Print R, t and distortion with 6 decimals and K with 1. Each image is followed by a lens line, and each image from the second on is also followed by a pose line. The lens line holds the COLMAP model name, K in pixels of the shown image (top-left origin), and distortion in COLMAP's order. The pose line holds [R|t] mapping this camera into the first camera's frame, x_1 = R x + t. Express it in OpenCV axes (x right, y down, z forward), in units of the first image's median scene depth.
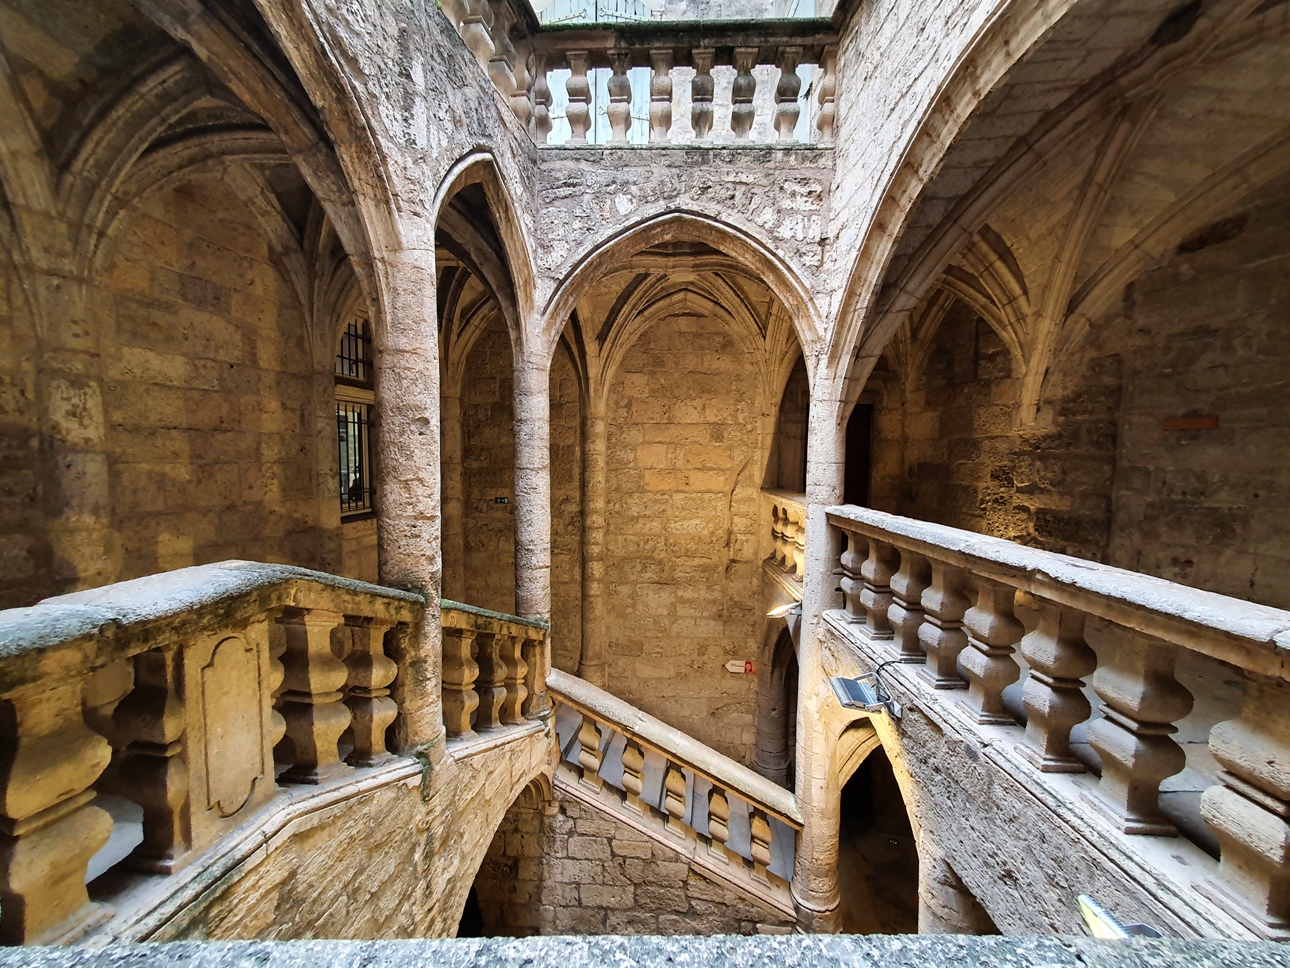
lens RADIAL K [[516.3, 0, 662.8], [0, 516.3, 493.4], [0, 0, 1]] dist [0.007009, -0.000073]
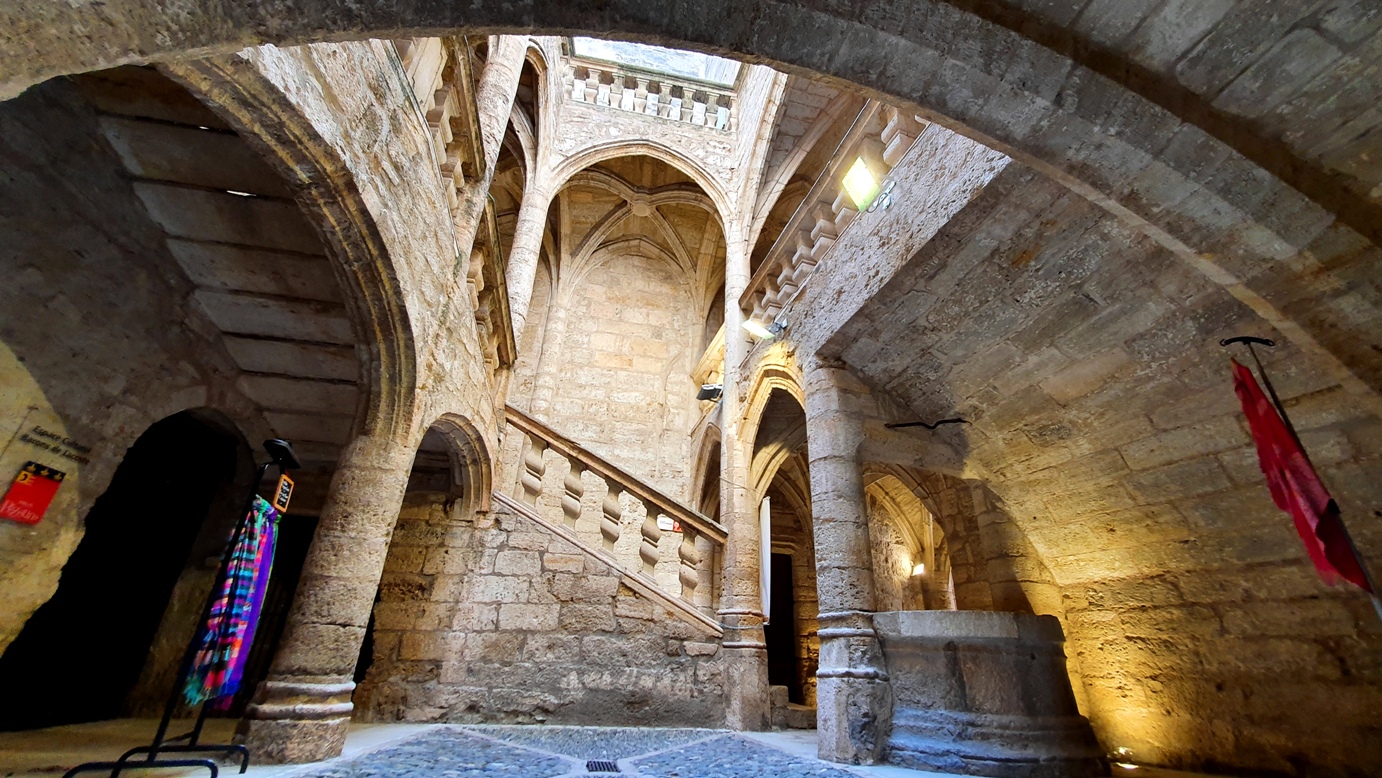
lens RADIAL K [[561.9, 0, 714.8], [0, 561.9, 392.9], [0, 0, 1]] dist [0.011886, 0.000133]
pose [[0.970180, 0.115807, 0.212929, -0.046105], [0.007574, 0.863565, -0.504181, 0.961661], [-0.242265, 0.490760, 0.836936, -0.147543]]
